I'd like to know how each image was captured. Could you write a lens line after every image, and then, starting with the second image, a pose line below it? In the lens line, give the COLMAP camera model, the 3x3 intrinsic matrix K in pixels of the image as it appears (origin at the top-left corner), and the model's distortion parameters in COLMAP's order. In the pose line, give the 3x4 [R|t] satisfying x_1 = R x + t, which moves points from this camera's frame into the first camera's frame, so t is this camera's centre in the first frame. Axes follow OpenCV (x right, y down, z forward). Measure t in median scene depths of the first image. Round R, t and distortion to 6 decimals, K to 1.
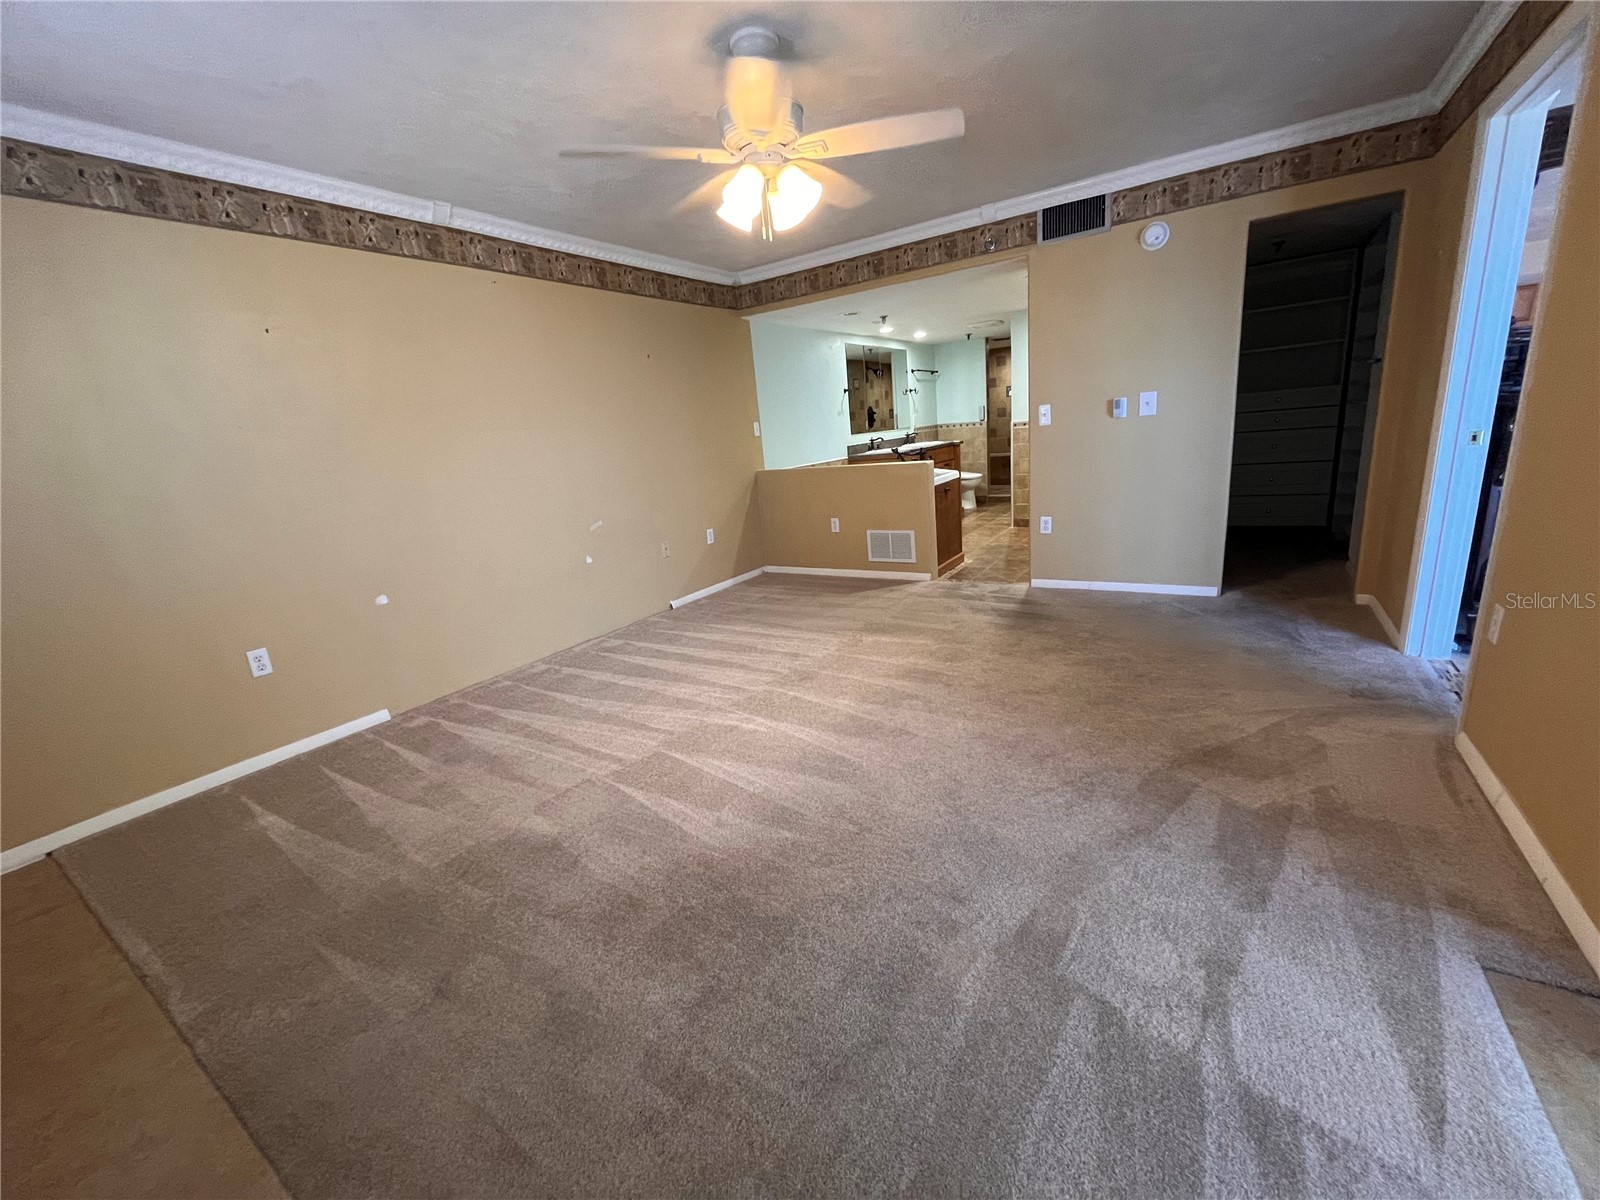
lens RADIAL K [[641.9, 0, 800.4], [0, 641.9, 600.9], [0, 0, 1]] dist [-0.003964, 0.000399]
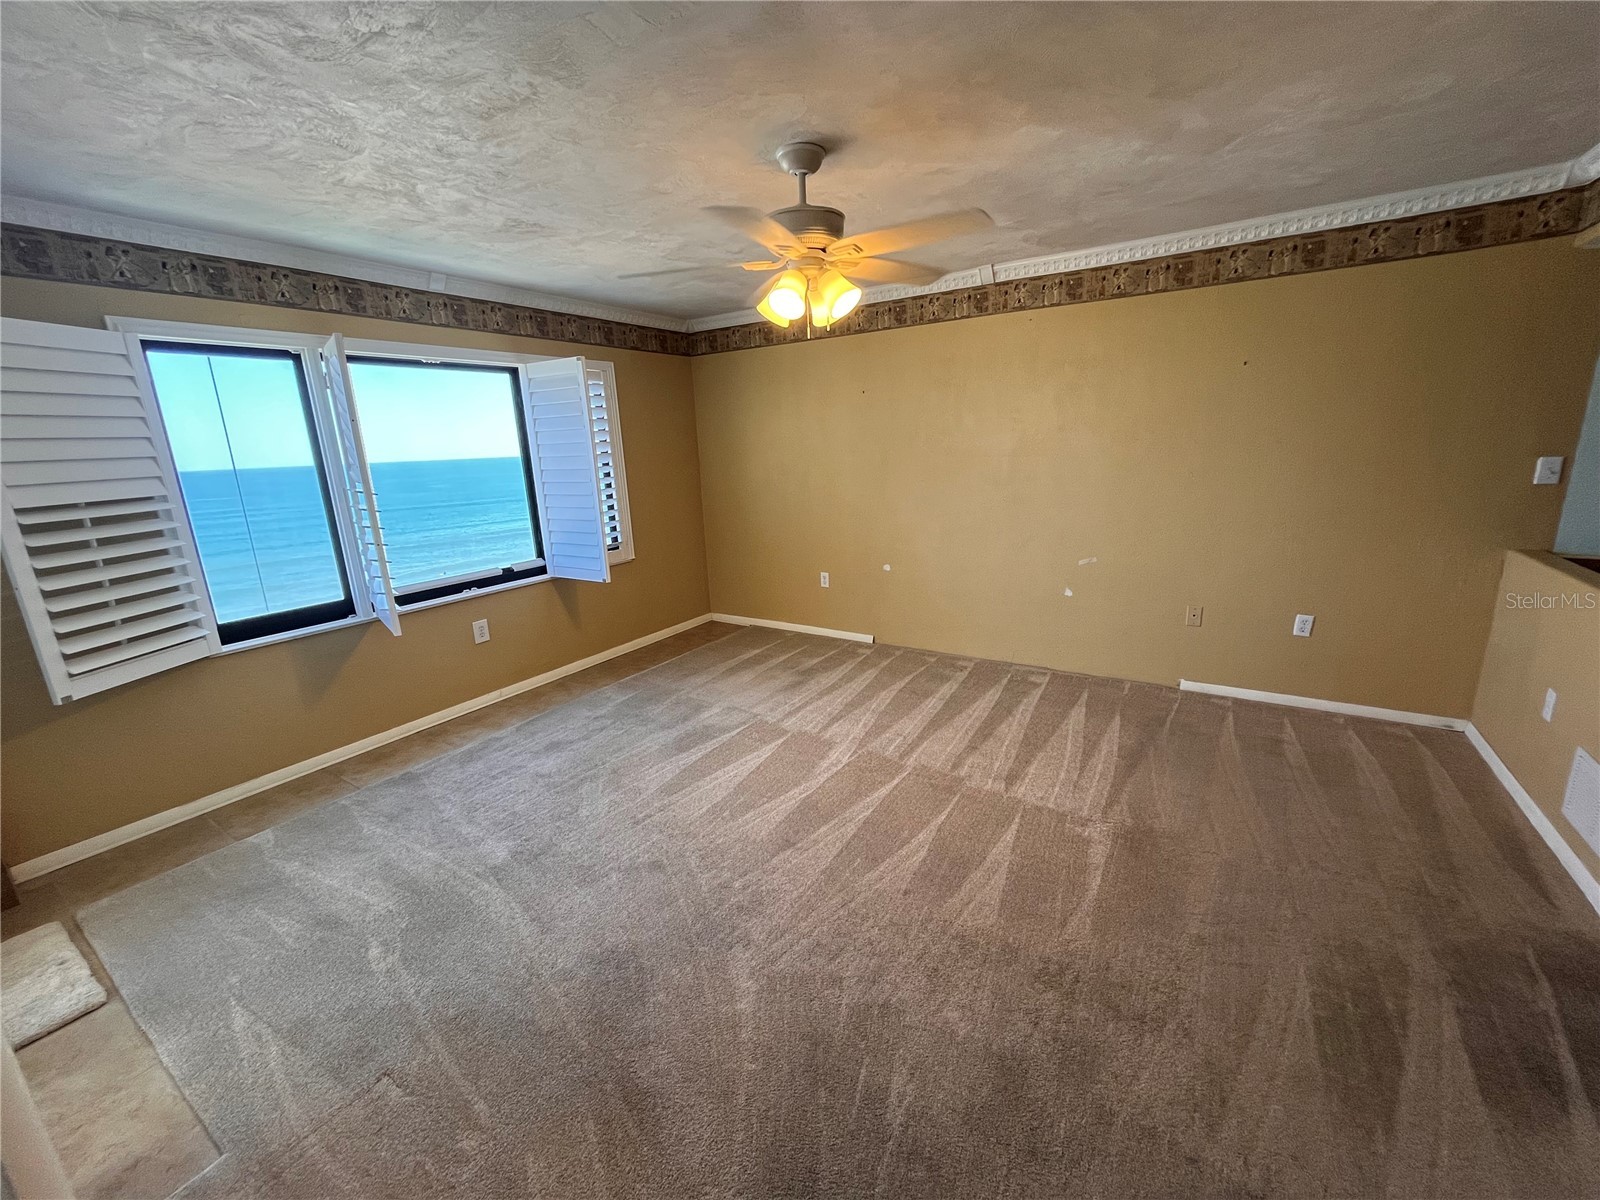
lens RADIAL K [[641.9, 0, 801.5], [0, 641.9, 598.0], [0, 0, 1]] dist [-0.003964, 0.000399]
pose [[-0.006576, 0.322040, -0.946703, 0.702964], [-0.216475, 0.923816, 0.315758, -0.329424], [0.976266, 0.207014, 0.063638, 0.666625]]
